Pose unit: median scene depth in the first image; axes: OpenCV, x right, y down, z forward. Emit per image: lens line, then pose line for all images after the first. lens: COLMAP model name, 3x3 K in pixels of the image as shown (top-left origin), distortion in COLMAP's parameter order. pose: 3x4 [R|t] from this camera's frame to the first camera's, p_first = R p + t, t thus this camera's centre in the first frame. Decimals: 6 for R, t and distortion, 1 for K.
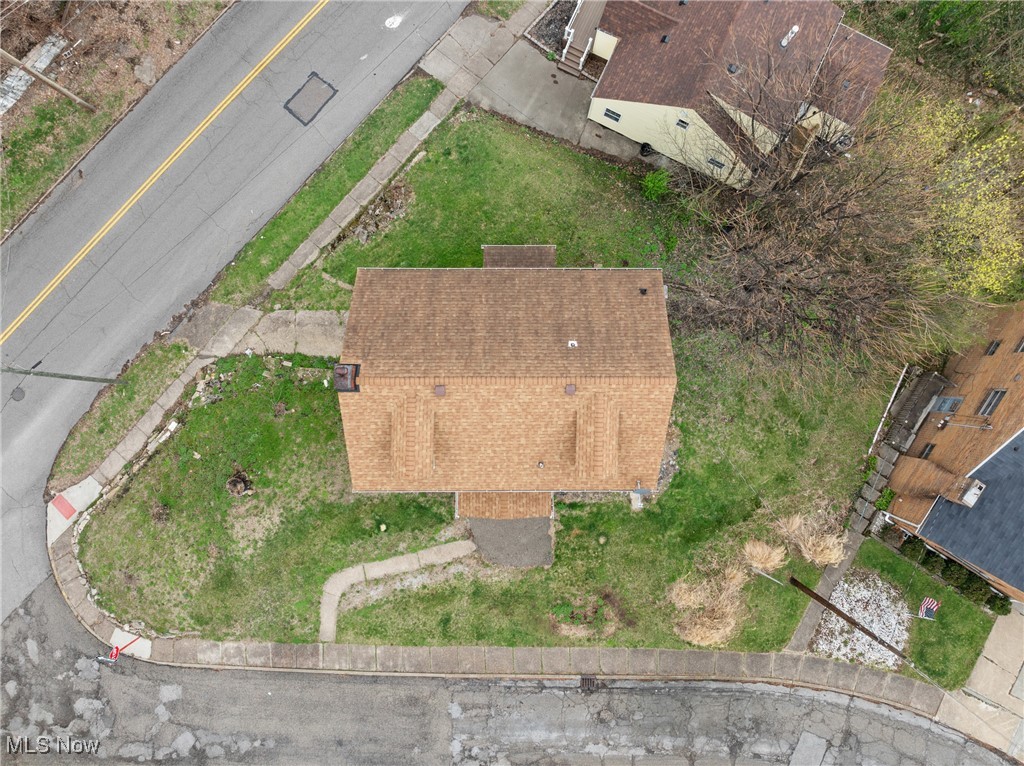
lens RADIAL K [[737.3, 0, 512.0], [0, 737.3, 383.0], [0, 0, 1]] dist [-0.038149, 0.001776]
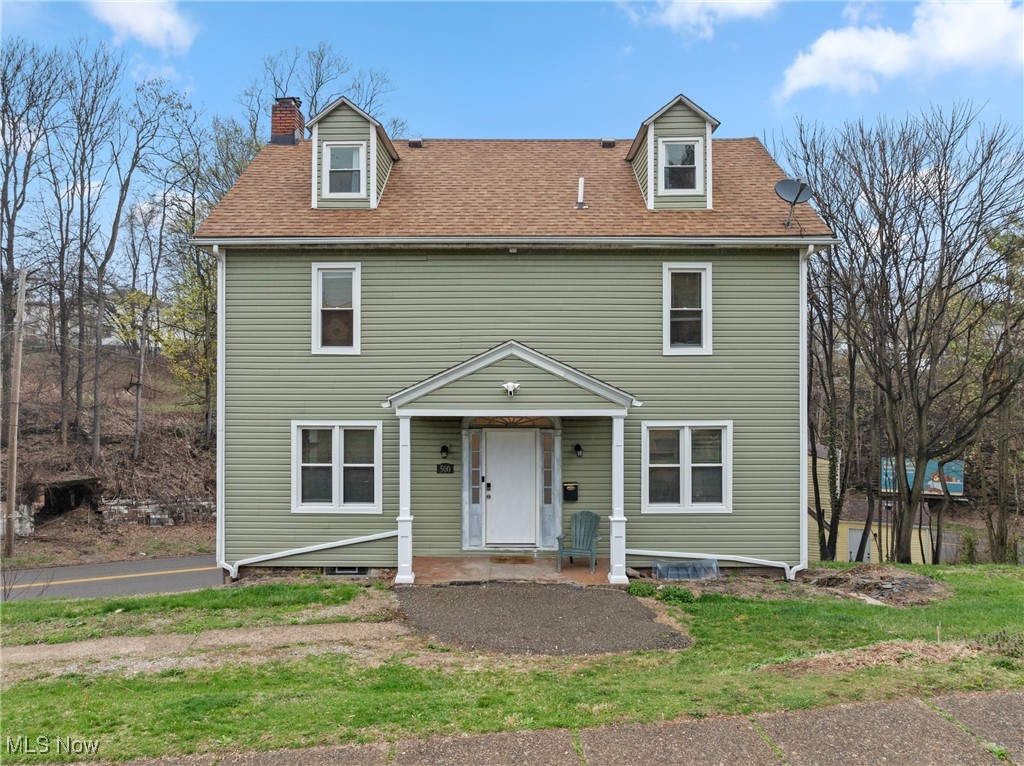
lens RADIAL K [[744.4, 0, 492.6], [0, 744.4, 381.2], [0, 0, 1]] dist [-0.047354, -0.002142]
pose [[0.999920, -0.001993, -0.012459, -0.013583], [-0.012484, -0.013005, -0.999837, 0.509522], [0.001830, 0.999913, -0.013029, 0.906731]]
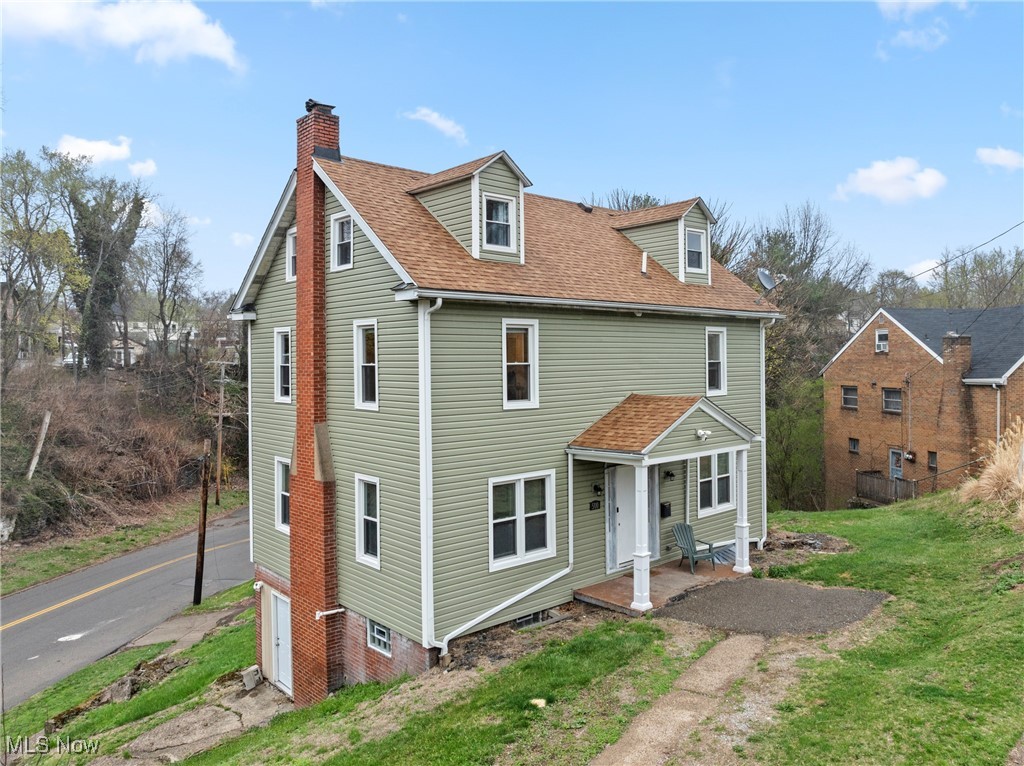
lens RADIAL K [[767.6, 0, 549.6], [0, 767.6, 354.3], [0, 0, 1]] dist [-0.045865, 0.005209]
pose [[0.721857, -0.003729, 0.692032, -0.385310], [0.691812, -0.021898, -0.721745, 0.426759], [0.017845, 0.999753, -0.013227, 0.862664]]
